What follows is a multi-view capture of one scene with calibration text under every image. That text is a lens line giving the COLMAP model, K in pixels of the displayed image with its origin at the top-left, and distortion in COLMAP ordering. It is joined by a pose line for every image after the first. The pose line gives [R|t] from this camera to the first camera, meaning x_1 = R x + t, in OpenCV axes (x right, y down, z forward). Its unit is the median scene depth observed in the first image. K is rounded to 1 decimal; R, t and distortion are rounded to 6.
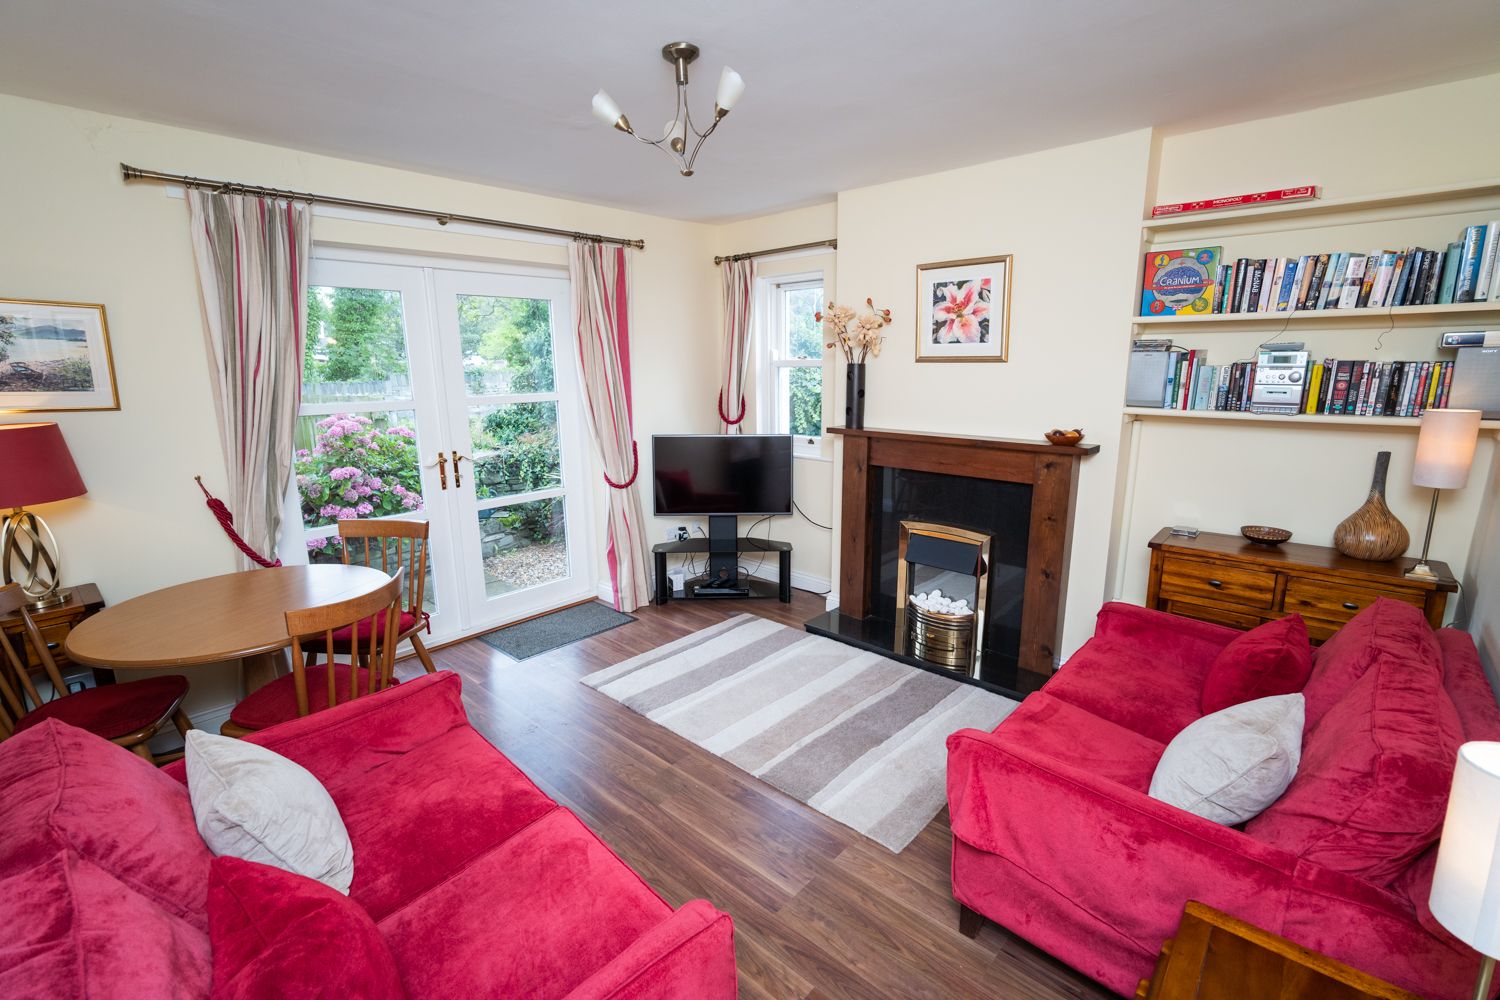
lens RADIAL K [[667.3, 0, 750.0], [0, 667.3, 500.0], [0, 0, 1]] dist [-0.000216, 0.000274]
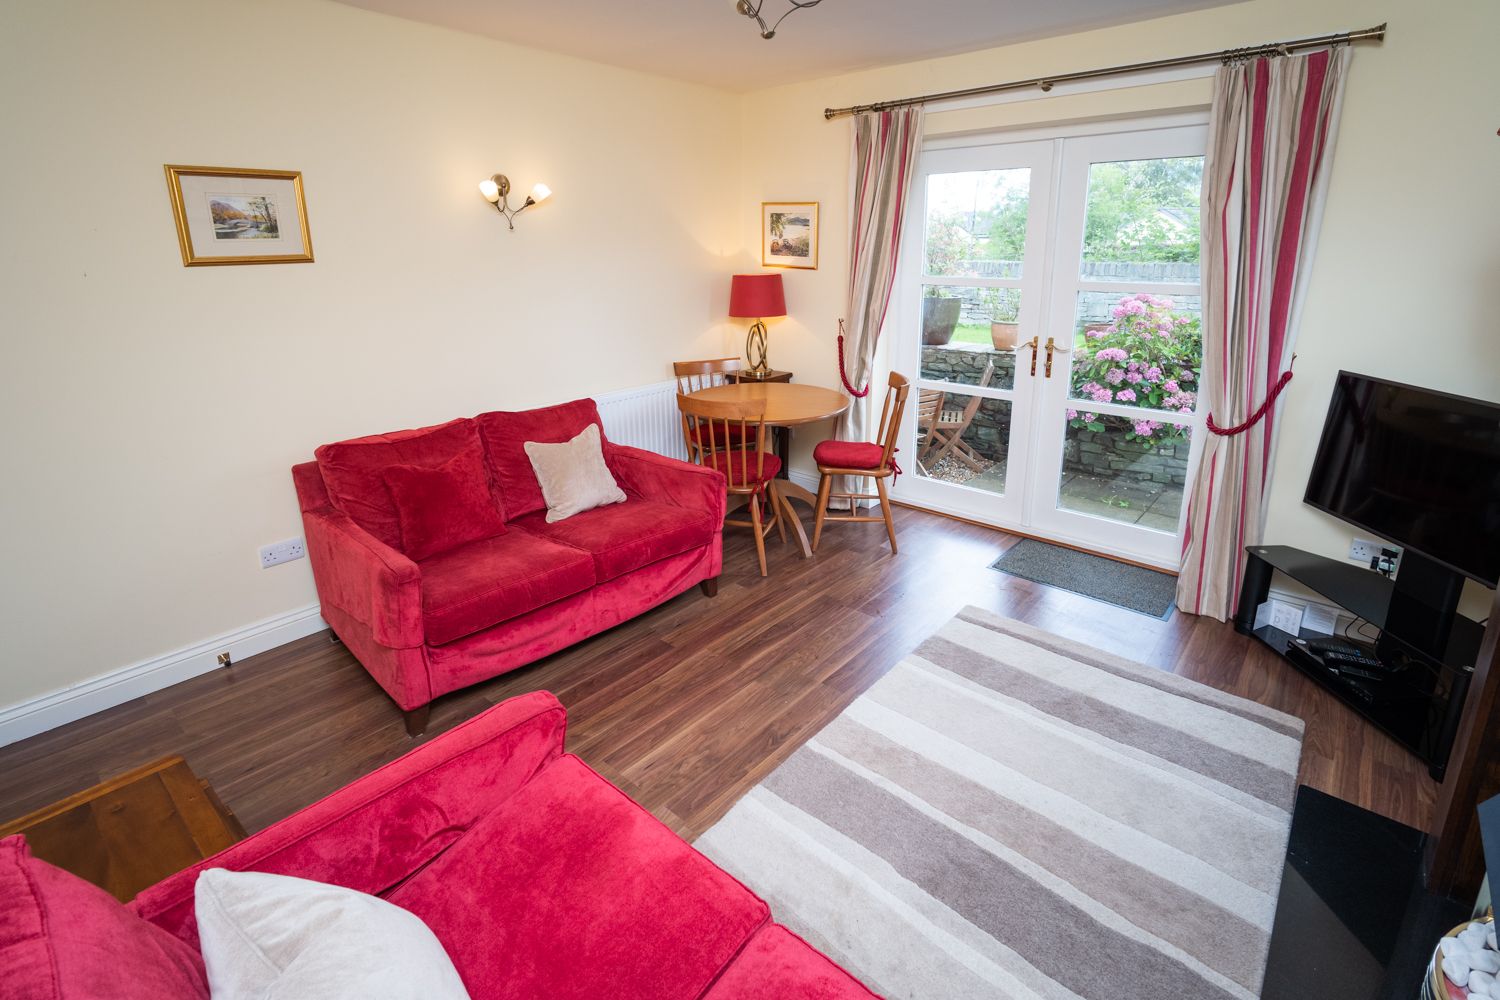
lens RADIAL K [[719.5, 0, 754.9], [0, 719.5, 420.7], [0, 0, 1]] dist [-0.001874, -0.000430]
pose [[0.031913, 0.252991, -0.966942, 0.650561], [-0.203997, 0.948719, 0.241490, -0.147488], [0.978451, 0.189547, 0.081885, 0.655713]]
